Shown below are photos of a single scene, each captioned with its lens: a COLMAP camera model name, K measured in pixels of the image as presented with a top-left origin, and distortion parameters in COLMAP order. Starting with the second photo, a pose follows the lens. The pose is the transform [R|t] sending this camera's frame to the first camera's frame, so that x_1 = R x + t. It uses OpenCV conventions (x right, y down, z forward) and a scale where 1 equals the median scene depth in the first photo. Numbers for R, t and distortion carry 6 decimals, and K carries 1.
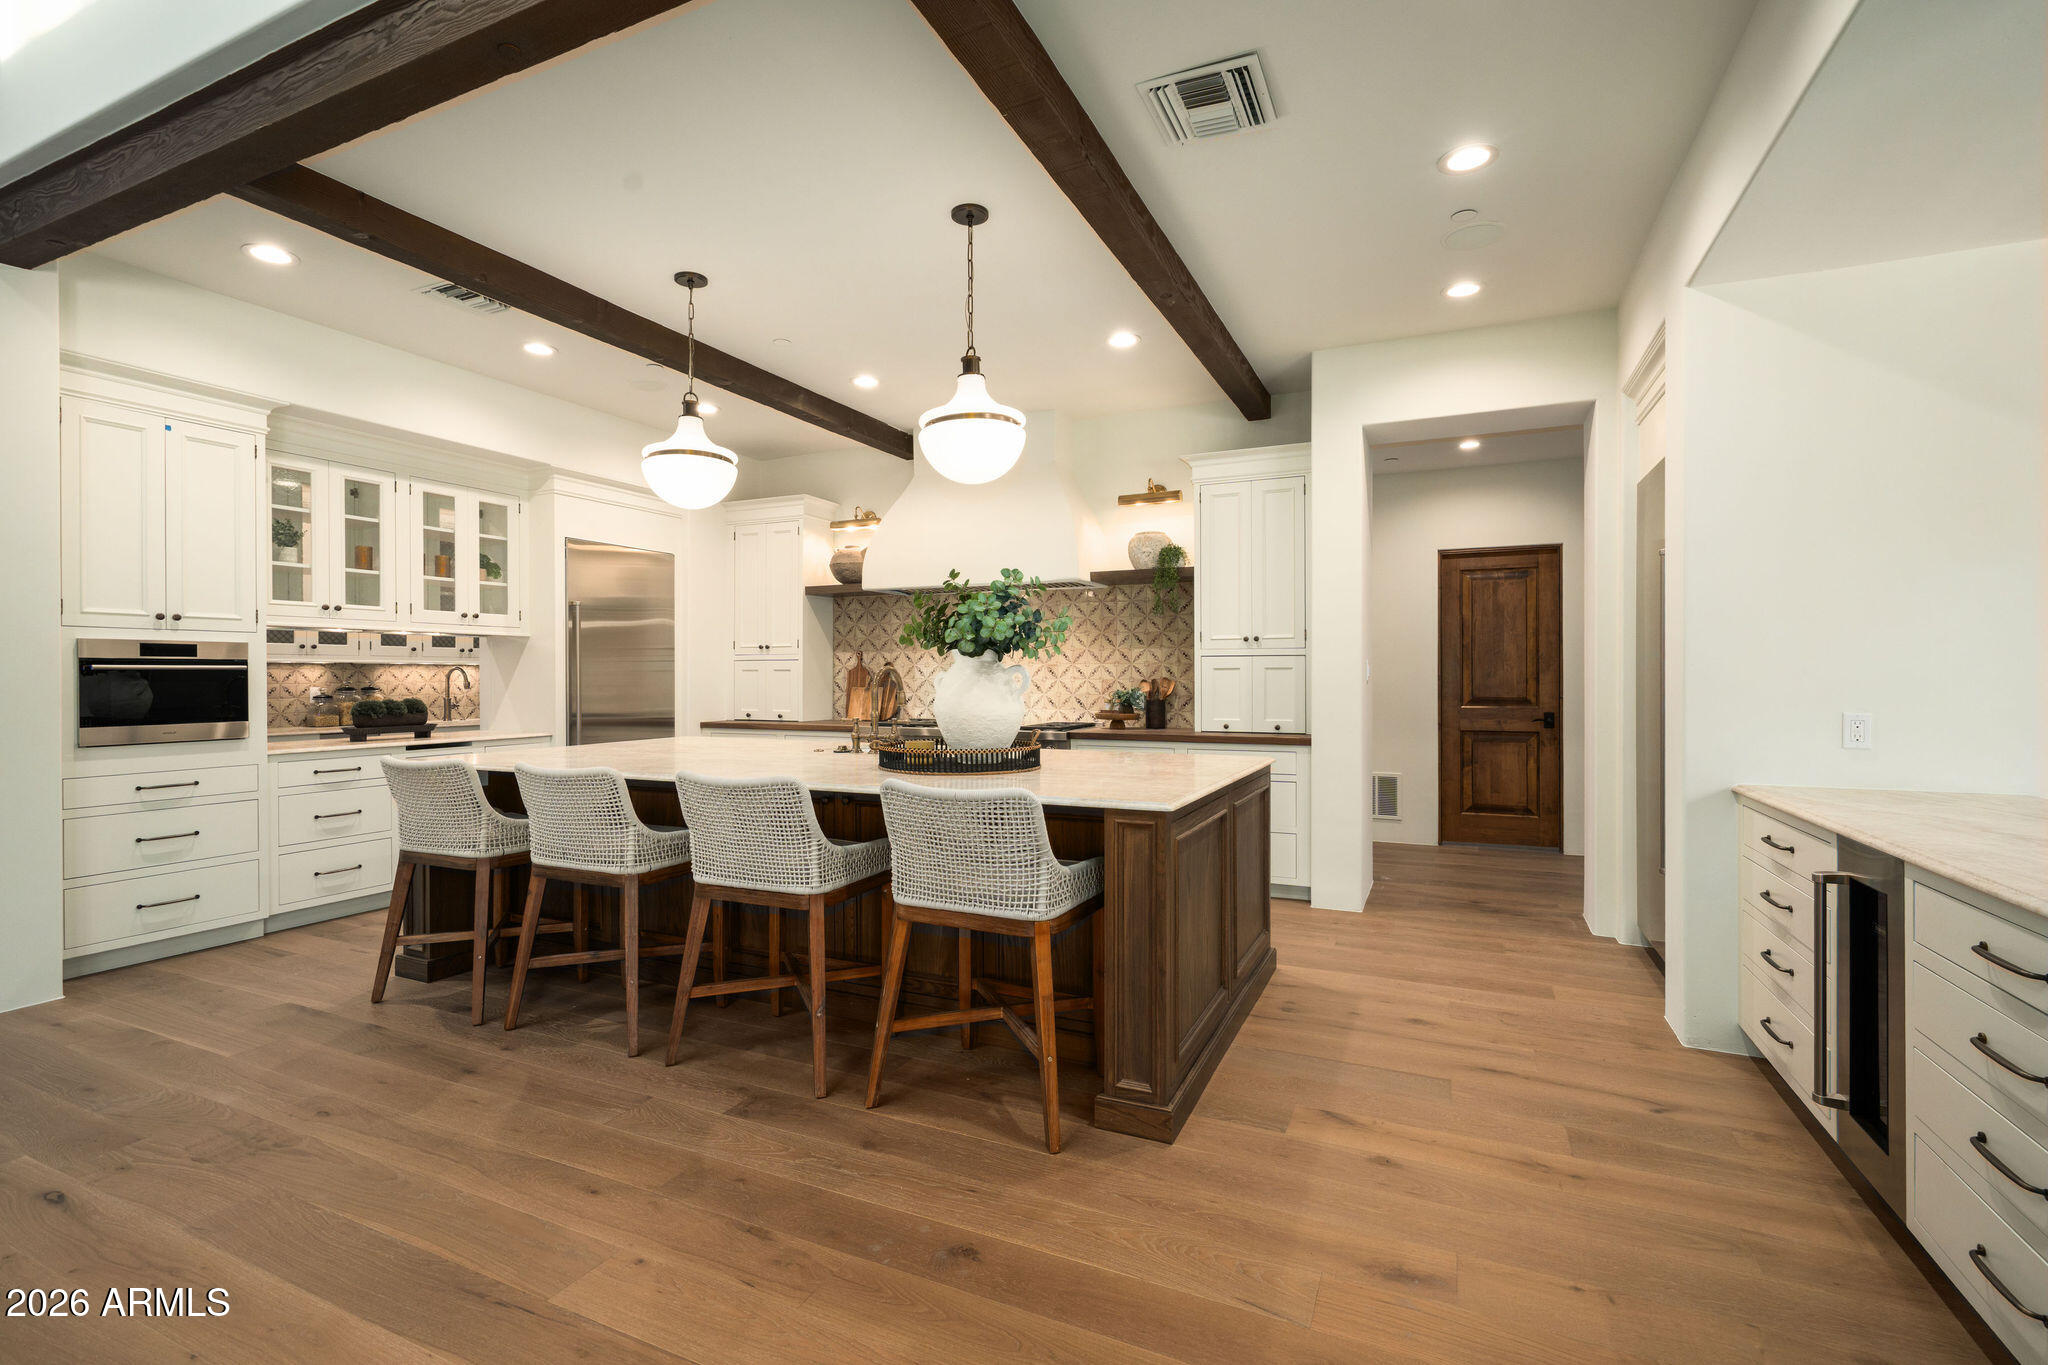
lens RADIAL K [[928.8, 0, 1017.3], [0, 928.8, 679.4], [0, 0, 1]] dist [-0.003877, 0.002394]
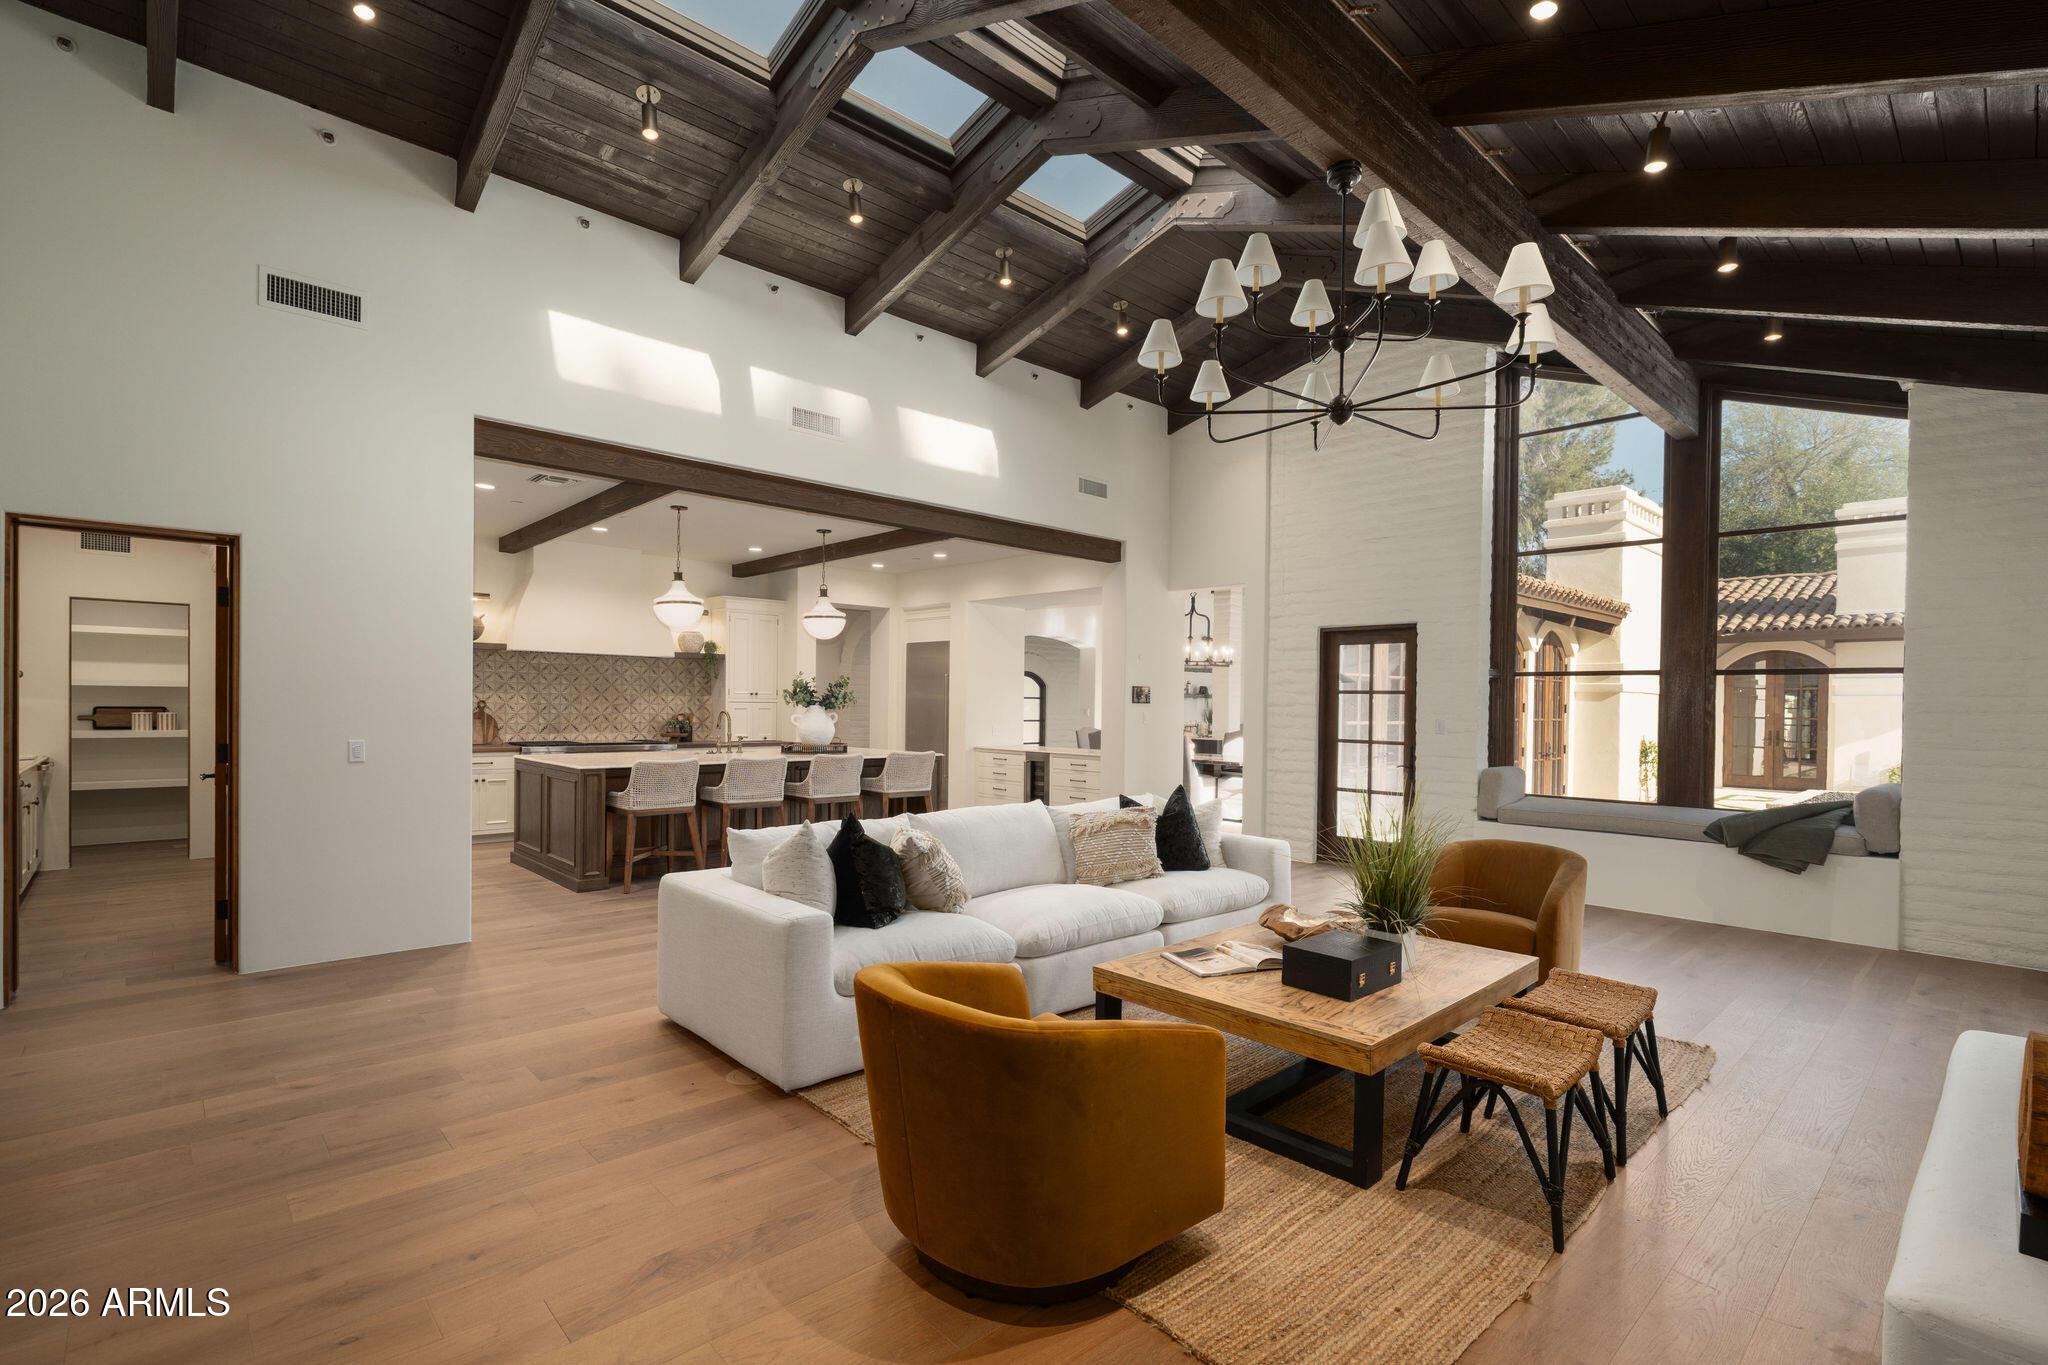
lens RADIAL K [[928.8, 0, 997.2], [0, 928.8, 721.2], [0, 0, 1]] dist [-0.003877, 0.002394]
pose [[0.379024, -0.009771, 0.925335, -1.406424], [-0.009259, 0.999854, 0.014351, -0.018955], [-0.925340, -0.014007, 0.378878, -0.239576]]
